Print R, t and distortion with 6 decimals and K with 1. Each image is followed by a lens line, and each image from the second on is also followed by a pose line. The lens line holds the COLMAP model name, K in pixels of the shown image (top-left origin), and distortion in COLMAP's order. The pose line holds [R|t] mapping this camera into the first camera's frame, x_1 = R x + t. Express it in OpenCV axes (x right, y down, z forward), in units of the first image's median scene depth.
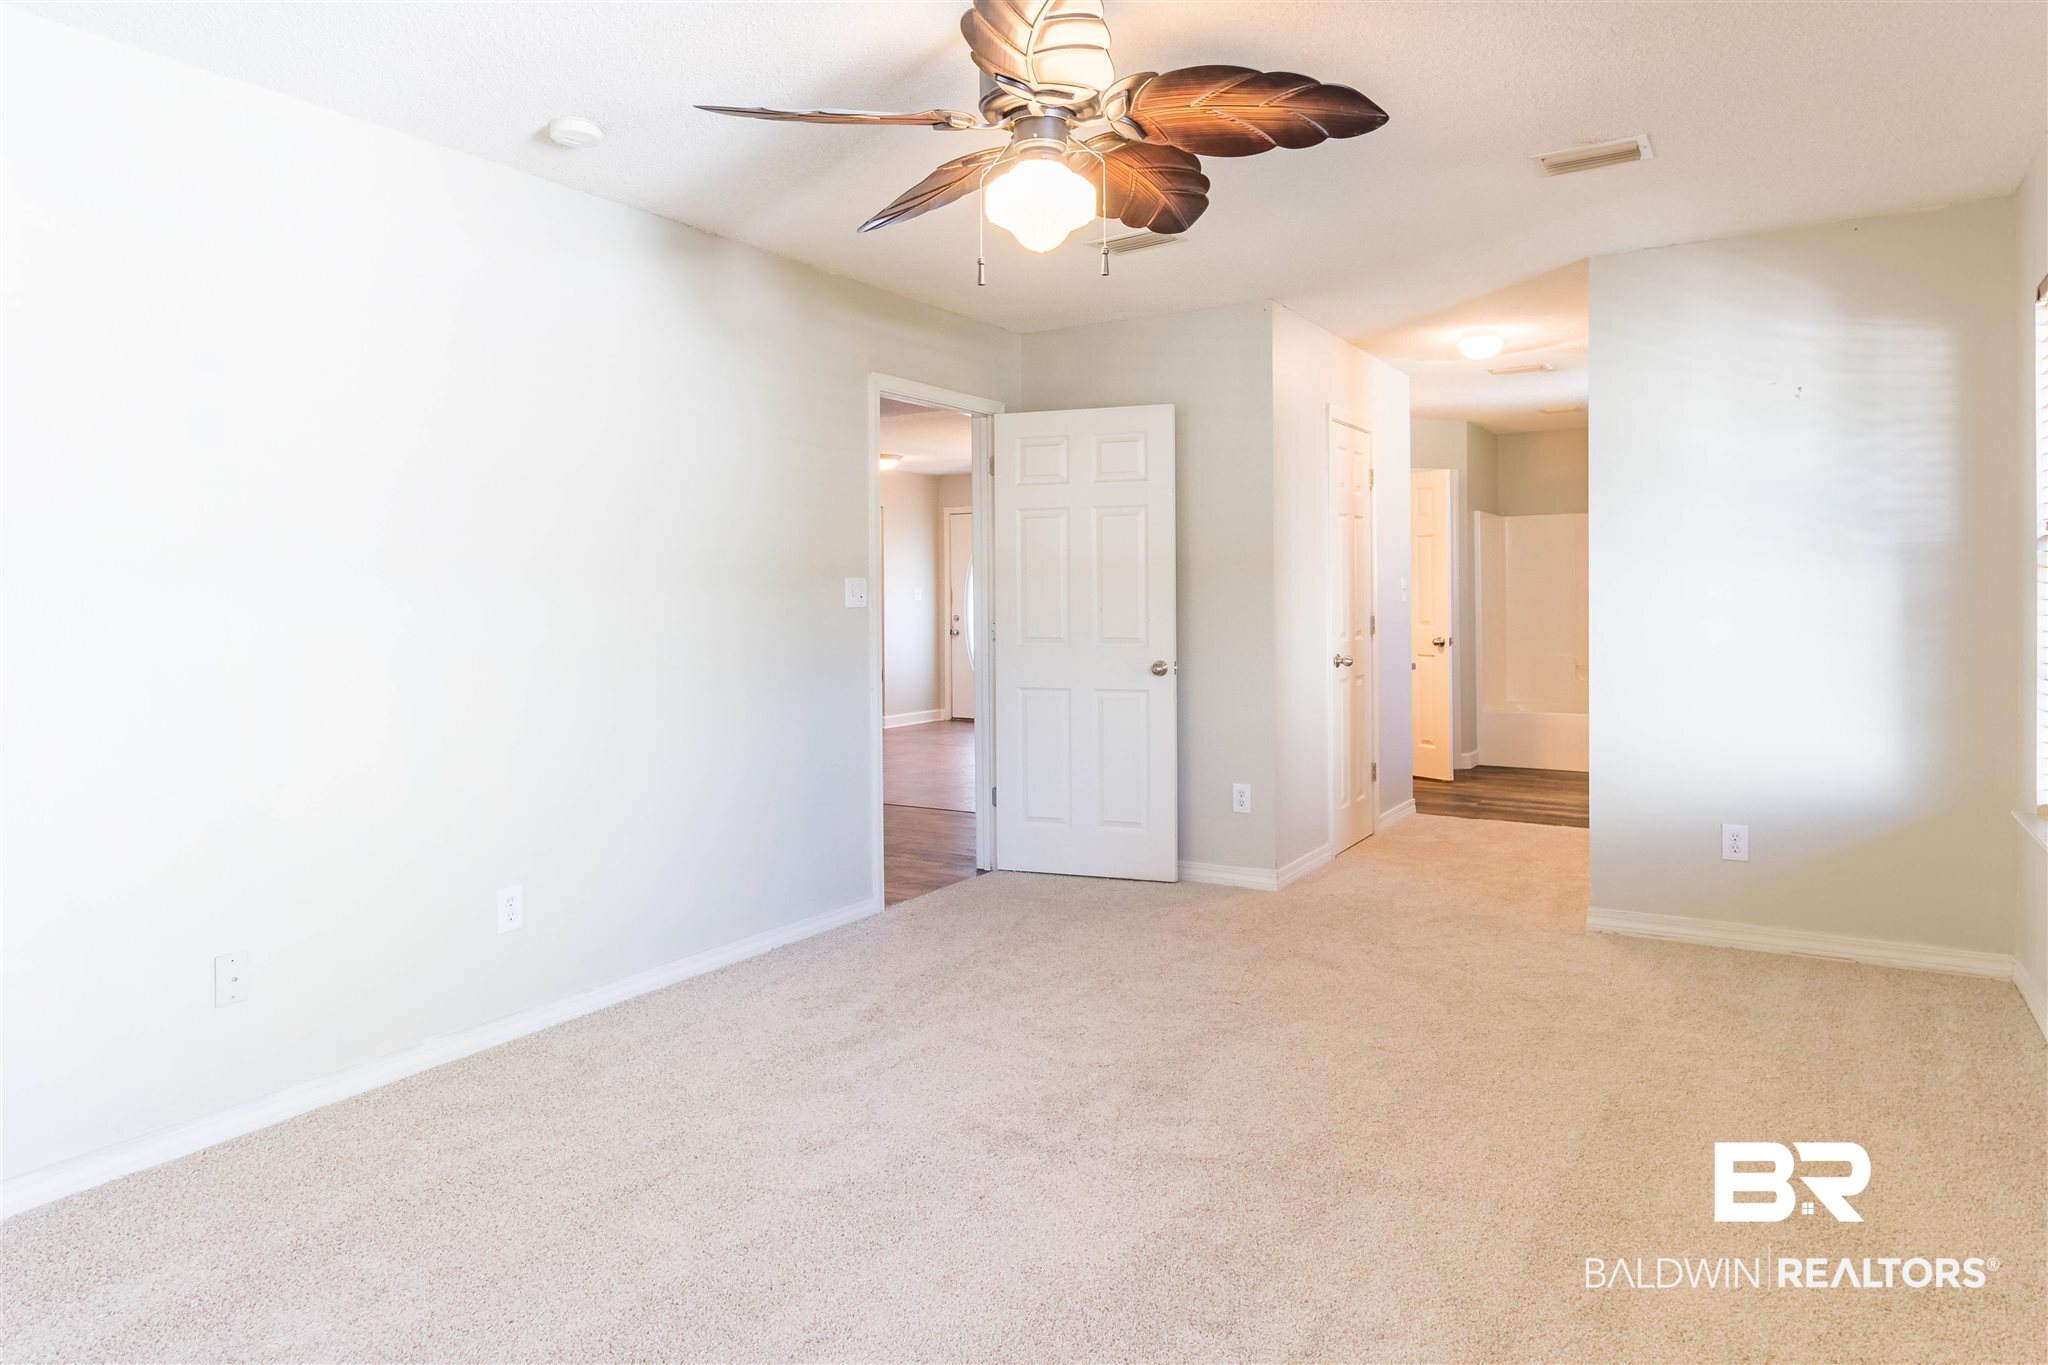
lens RADIAL K [[1573.7, 0, 1070.1], [0, 1573.7, 679.3], [0, 0, 1]] dist [0.008875, 0.005600]
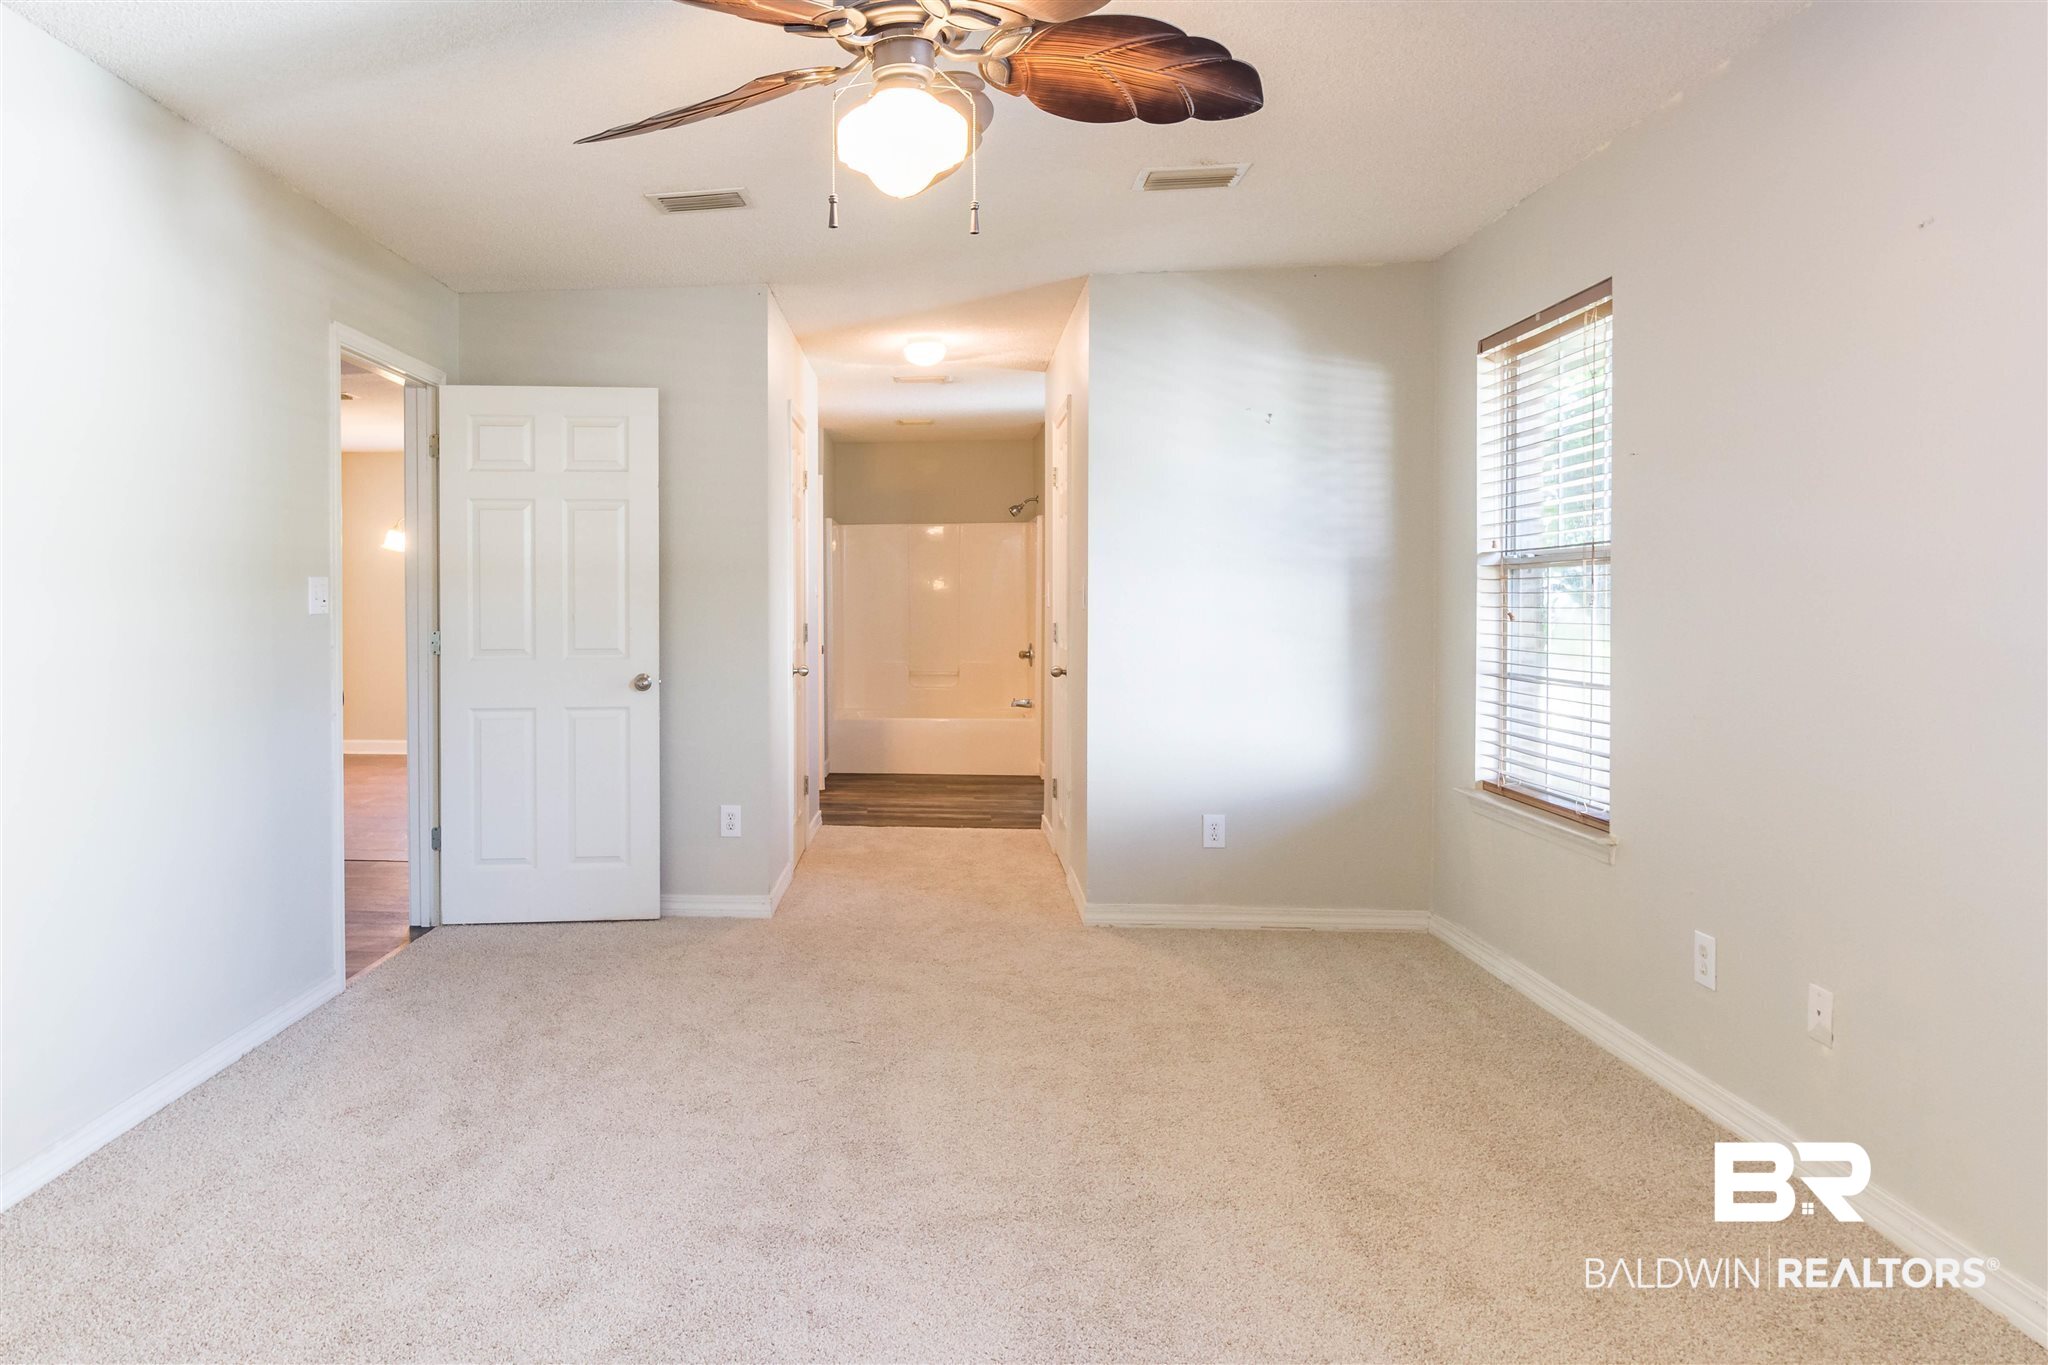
lens RADIAL K [[1573.7, 0, 1070.1], [0, 1573.7, 679.3], [0, 0, 1]] dist [0.008875, 0.005600]
pose [[0.866523, -0.021221, 0.498686, -0.181910], [0.024296, 0.999705, 0.000324, -0.003018], [-0.498546, 0.011836, 0.866783, 0.102482]]
